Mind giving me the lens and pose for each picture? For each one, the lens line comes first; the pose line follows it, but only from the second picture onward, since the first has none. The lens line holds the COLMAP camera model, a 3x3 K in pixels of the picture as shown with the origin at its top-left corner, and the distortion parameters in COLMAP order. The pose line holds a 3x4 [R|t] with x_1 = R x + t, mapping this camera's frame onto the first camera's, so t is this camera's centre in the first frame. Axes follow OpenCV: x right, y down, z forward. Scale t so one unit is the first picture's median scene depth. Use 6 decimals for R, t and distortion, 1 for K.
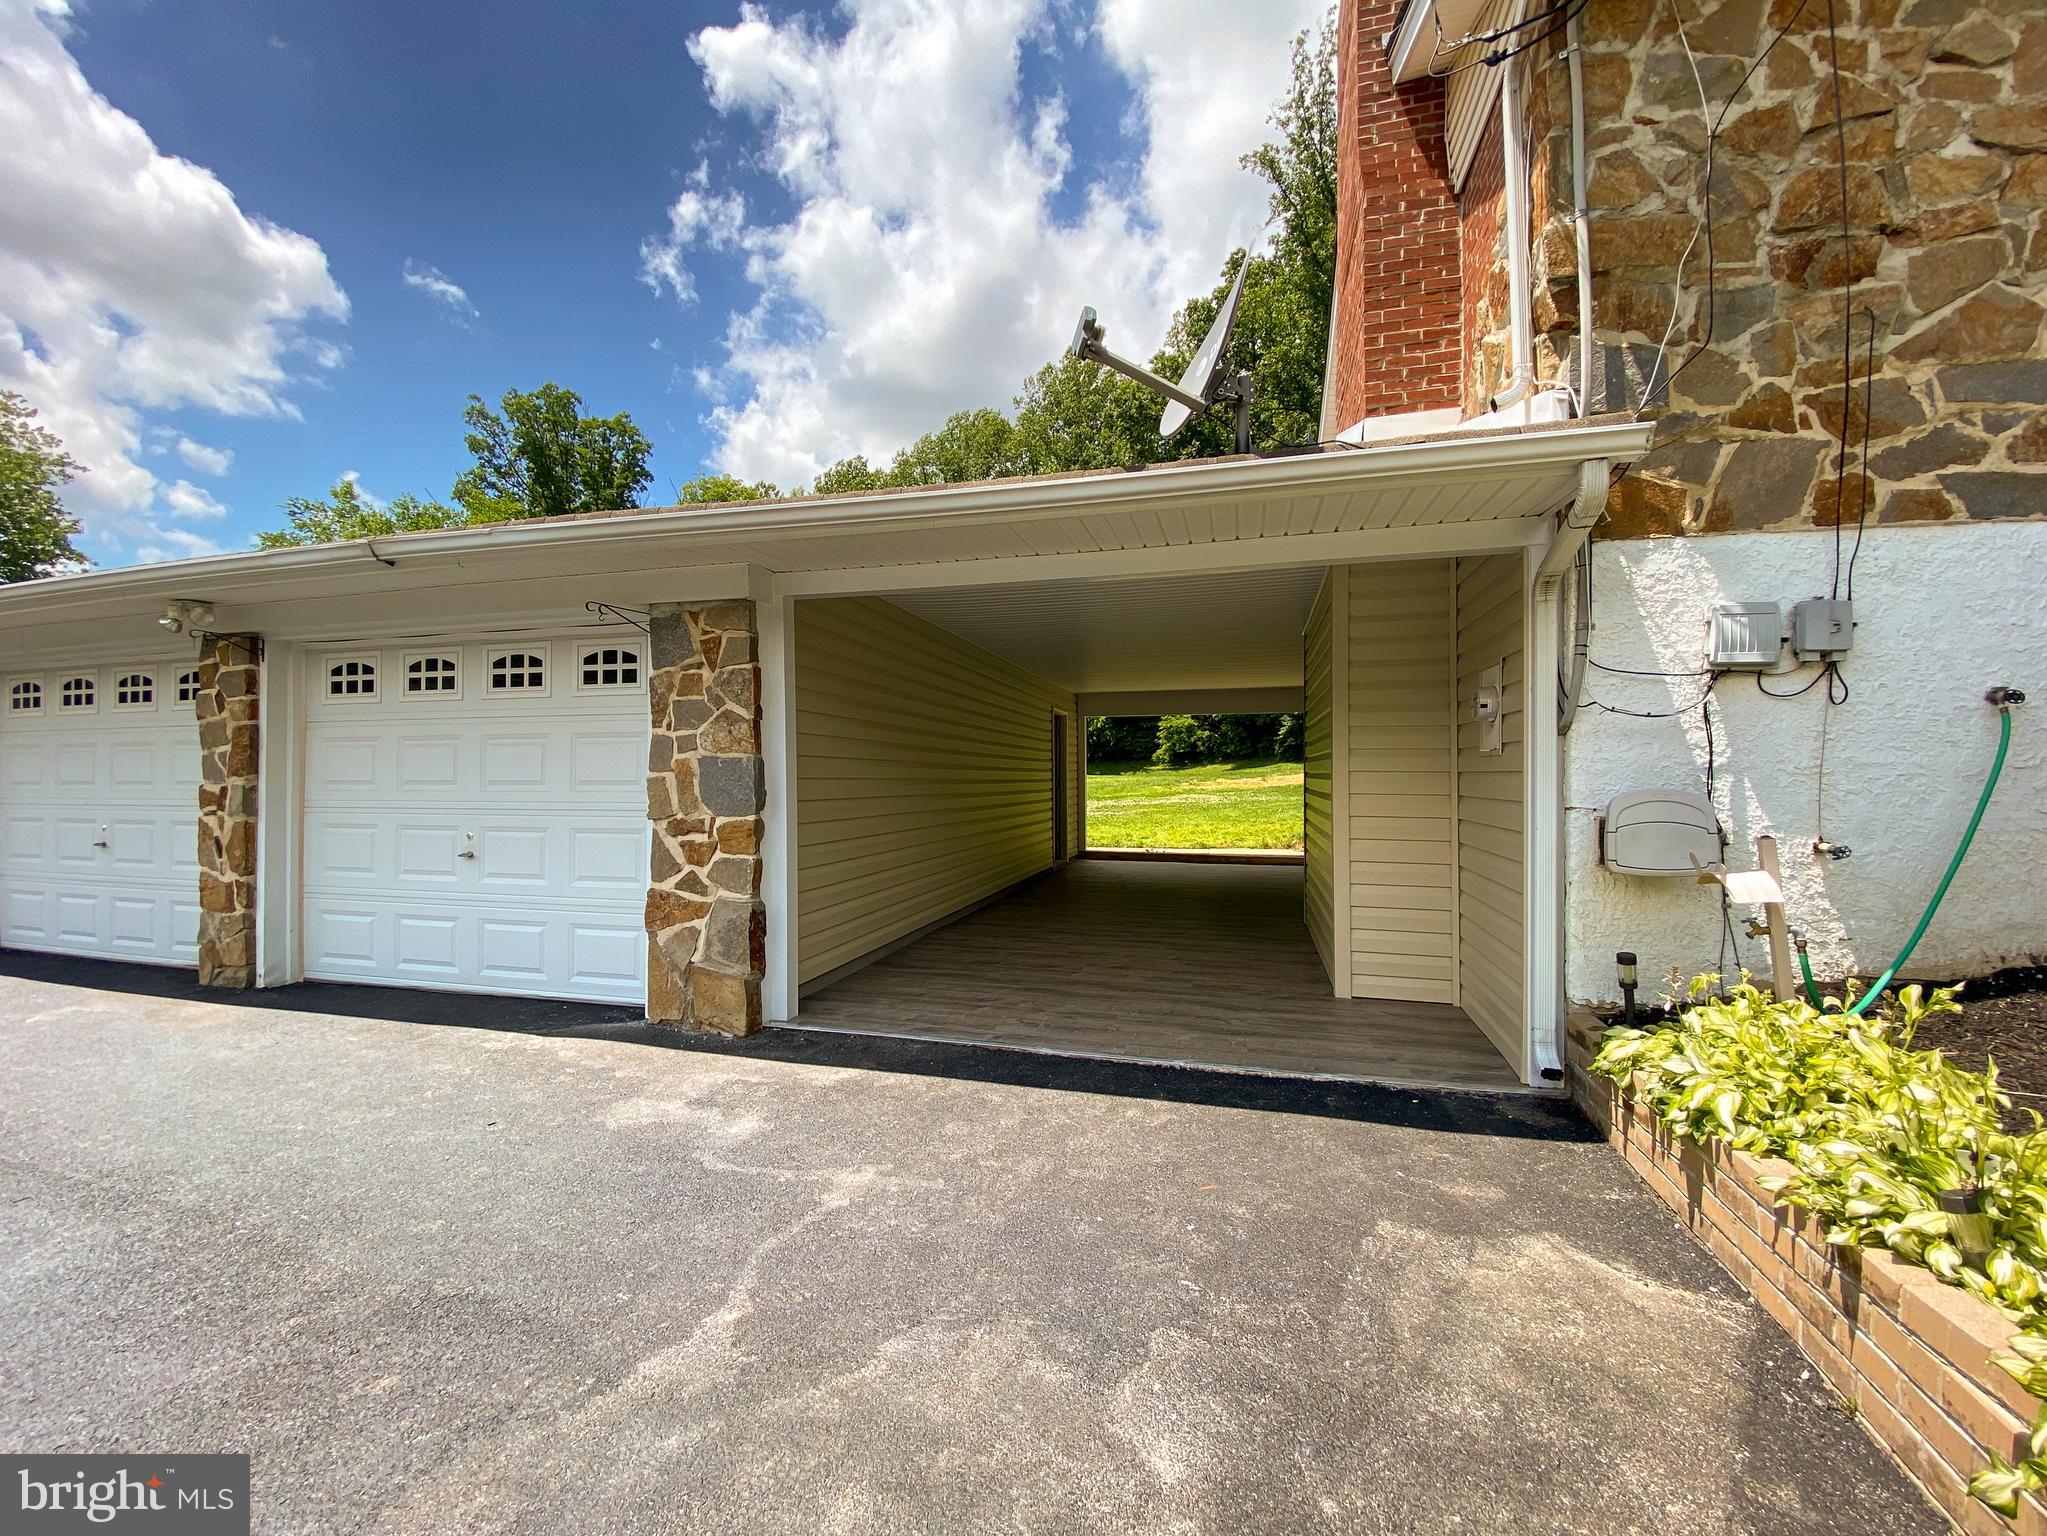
lens RADIAL K [[854.0, 0, 1029.3], [0, 854.0, 772.6], [0, 0, 1]] dist [0.004038, -0.007225]
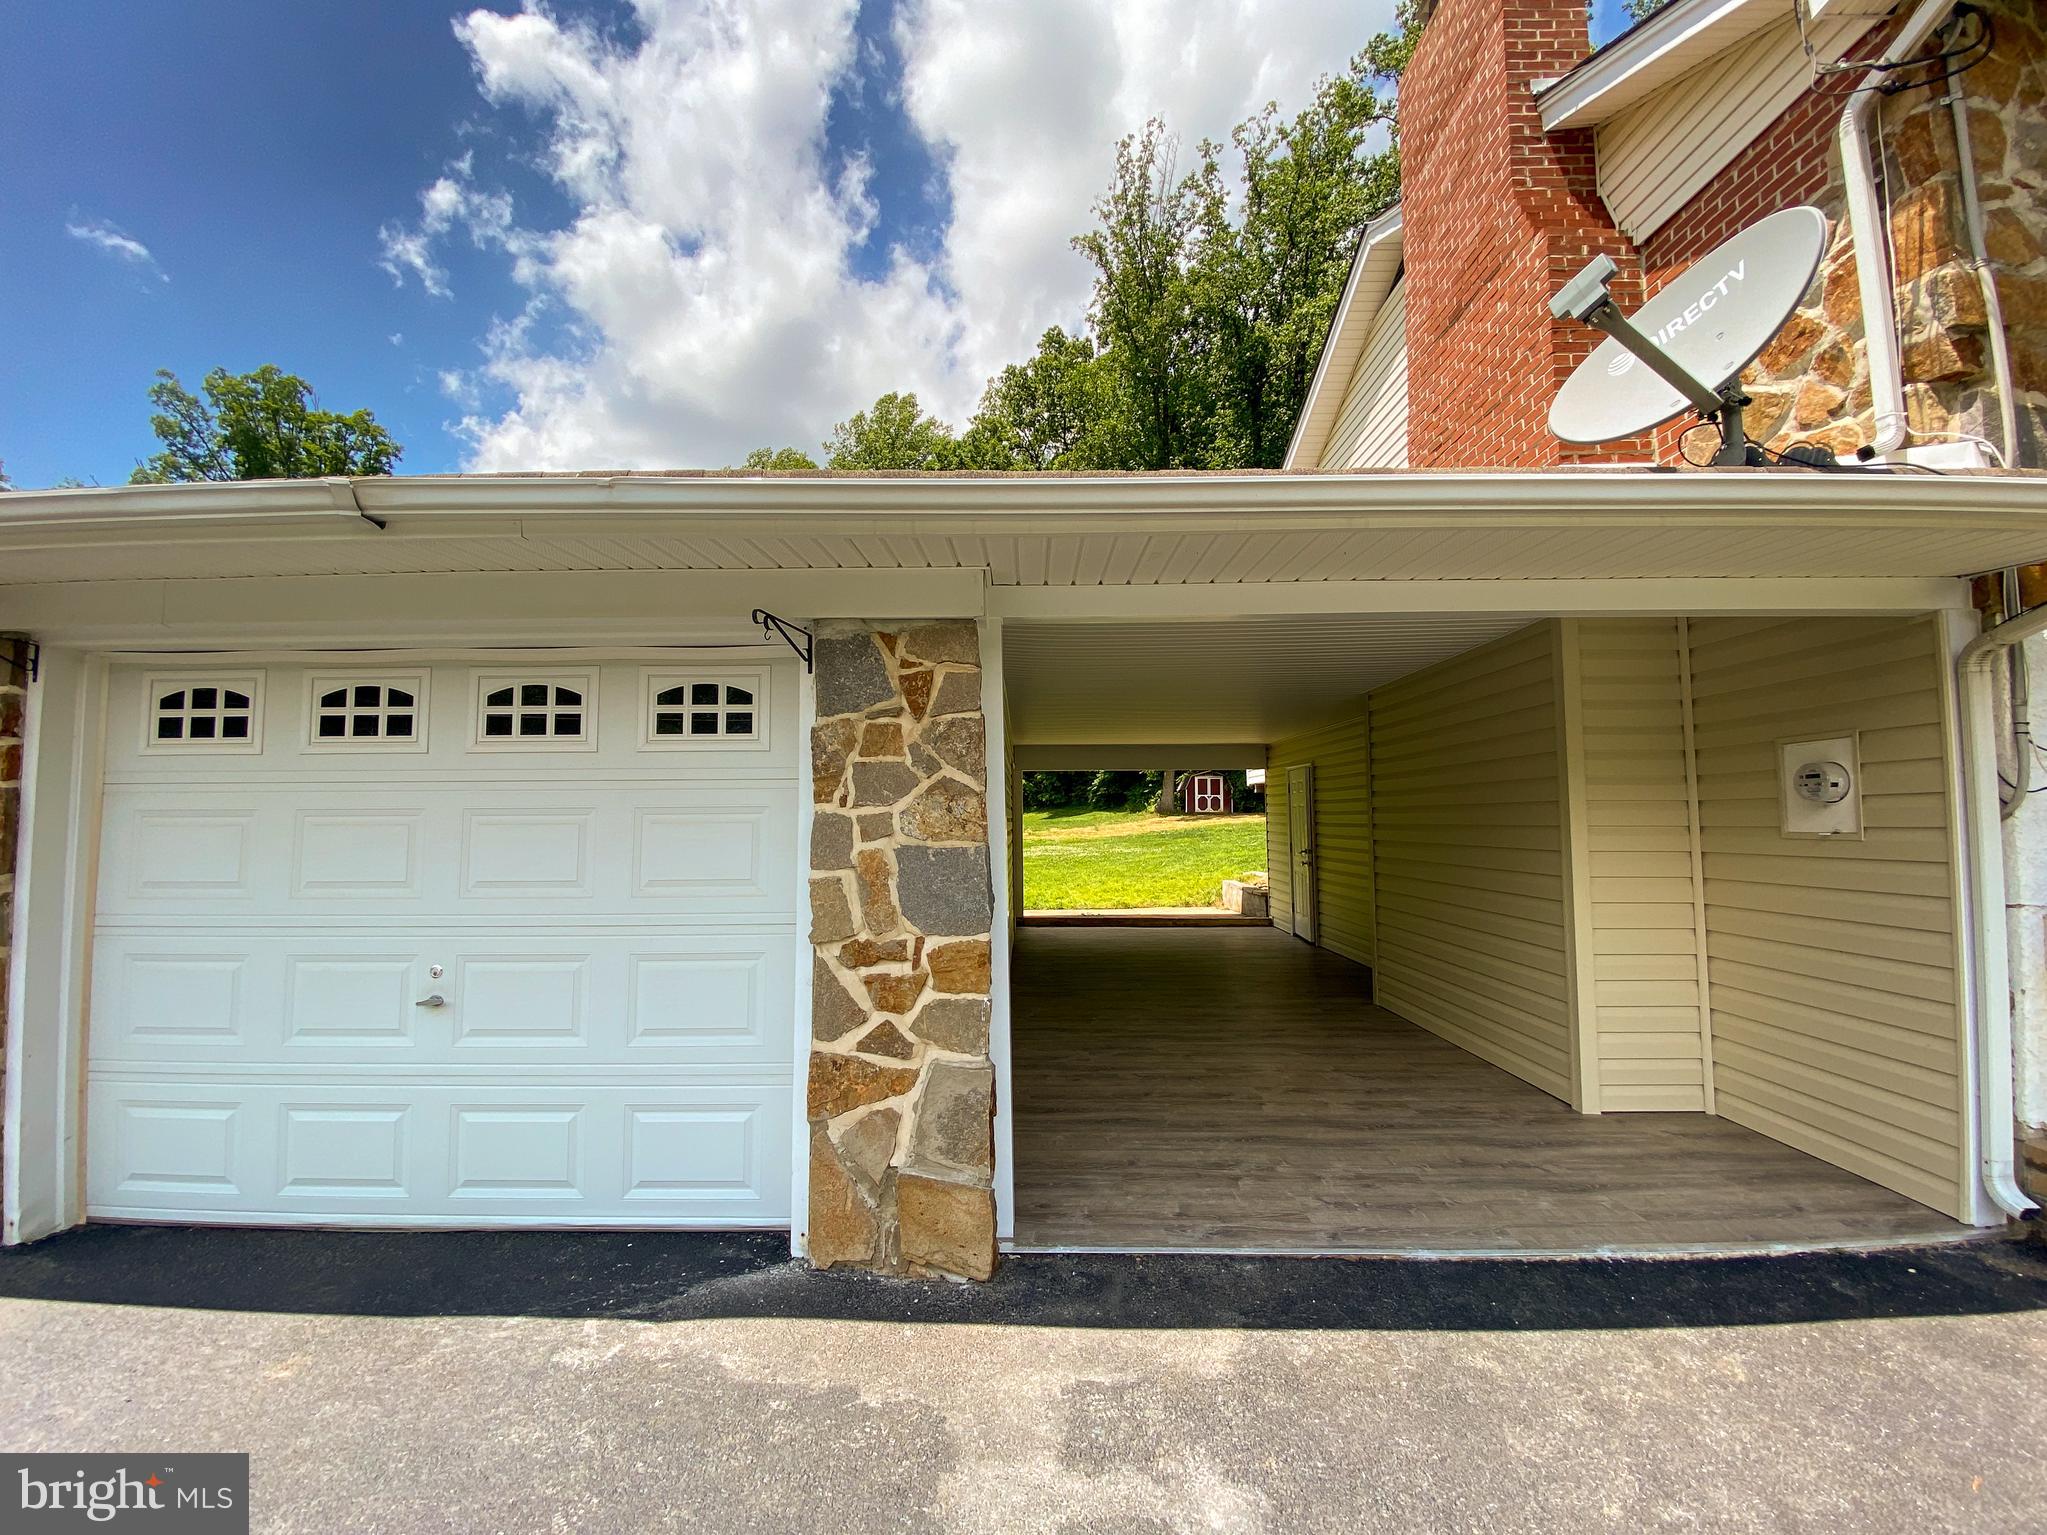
lens RADIAL K [[854.0, 0, 1021.8], [0, 854.0, 762.6], [0, 0, 1]] dist [0.004038, -0.007225]
pose [[0.969762, 0.014567, 0.243618, -0.392432], [0.002394, 0.997601, -0.069184, -0.032776], [-0.244041, 0.067675, 0.967401, 0.278833]]
